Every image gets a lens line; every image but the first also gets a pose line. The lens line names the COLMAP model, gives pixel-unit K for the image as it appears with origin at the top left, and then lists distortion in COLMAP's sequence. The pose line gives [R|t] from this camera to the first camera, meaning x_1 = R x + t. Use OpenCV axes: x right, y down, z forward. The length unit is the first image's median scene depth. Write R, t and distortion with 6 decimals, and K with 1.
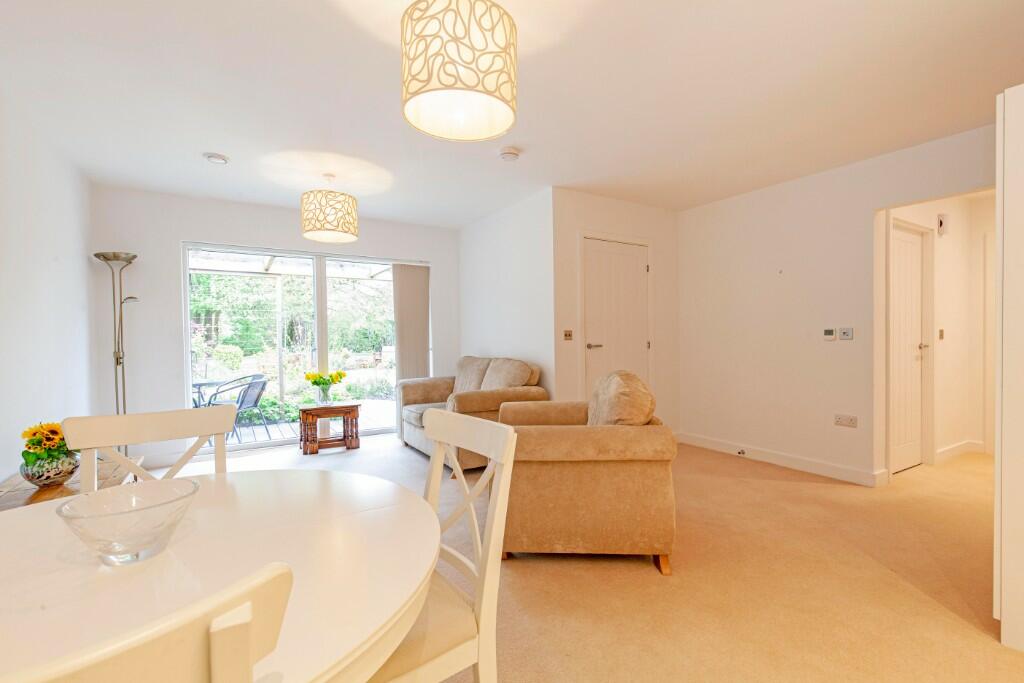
lens RADIAL K [[466.5, 0, 513.4], [0, 466.5, 347.4], [0, 0, 1]] dist [-0.000146, -0.000069]
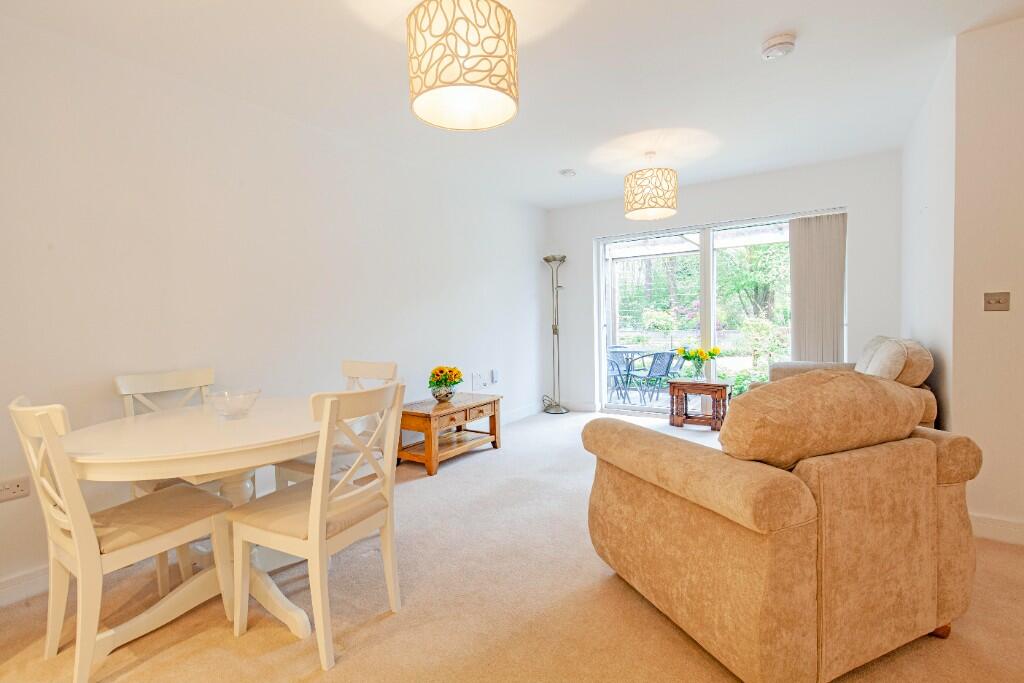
lens RADIAL K [[470.6, 0, 512.0], [0, 470.6, 341.5], [0, 0, 1]] dist [0.001544, 0.000382]
pose [[0.405458, 0.040499, -0.913216, 0.415548], [0.002996, 0.998954, 0.045631, -0.007020], [0.914109, -0.021237, 0.404912, 0.292749]]
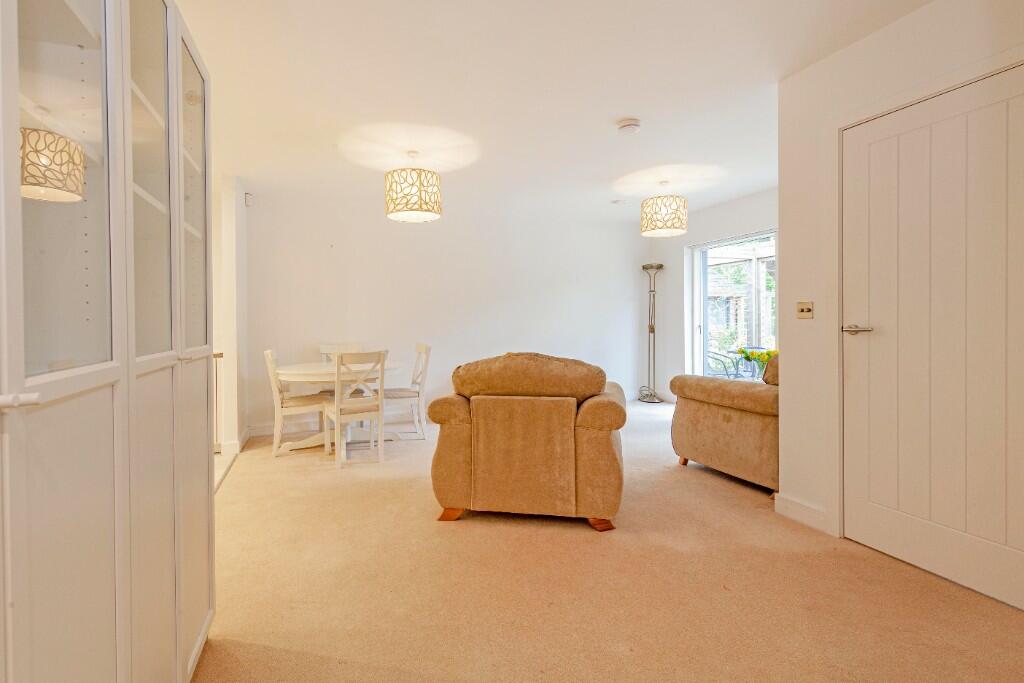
lens RADIAL K [[467.7, 0, 510.2], [0, 467.7, 326.3], [0, 0, 1]] dist [0.000550, 0.000090]
pose [[-0.171376, 0.021357, -0.984974, 0.841206], [-0.004459, 0.999738, 0.022453, -0.019625], [0.985196, 0.008240, -0.171236, 0.788000]]
